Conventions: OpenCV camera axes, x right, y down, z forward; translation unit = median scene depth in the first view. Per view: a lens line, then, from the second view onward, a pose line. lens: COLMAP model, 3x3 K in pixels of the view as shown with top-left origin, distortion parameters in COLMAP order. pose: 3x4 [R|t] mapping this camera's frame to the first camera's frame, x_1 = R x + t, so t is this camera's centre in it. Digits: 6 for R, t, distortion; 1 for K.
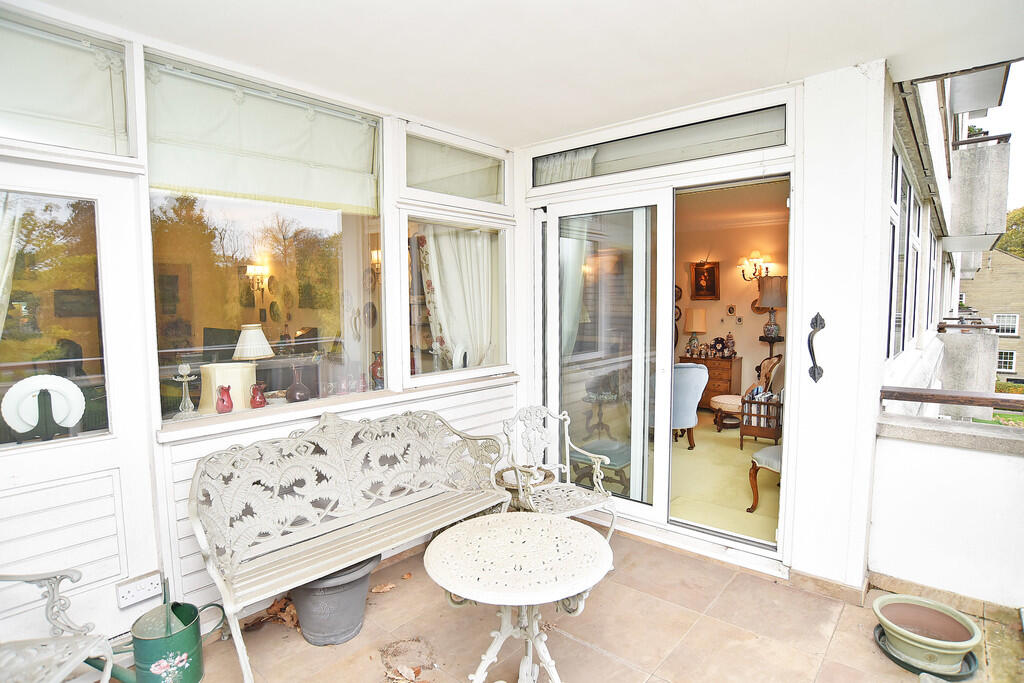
lens RADIAL K [[533.0, 0, 512.0], [0, 533.0, 341.5], [0, 0, 1]] dist [-0.001162, 0.000031]
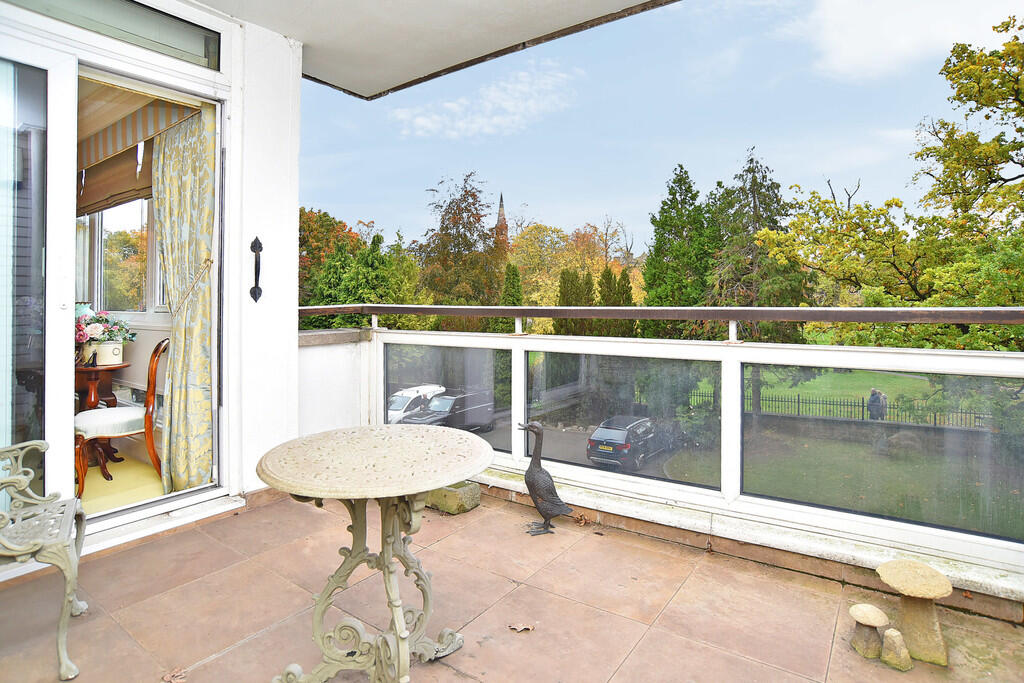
lens RADIAL K [[546.3, 0, 512.2], [0, 546.3, 302.7], [0, 0, 1]] dist [-0.071895, 0.000553]
pose [[-0.089039, 0.015481, 0.995908, -0.526817], [0.089080, 0.995996, -0.007518, 0.127063], [-0.992037, 0.088046, -0.090062, 0.576423]]
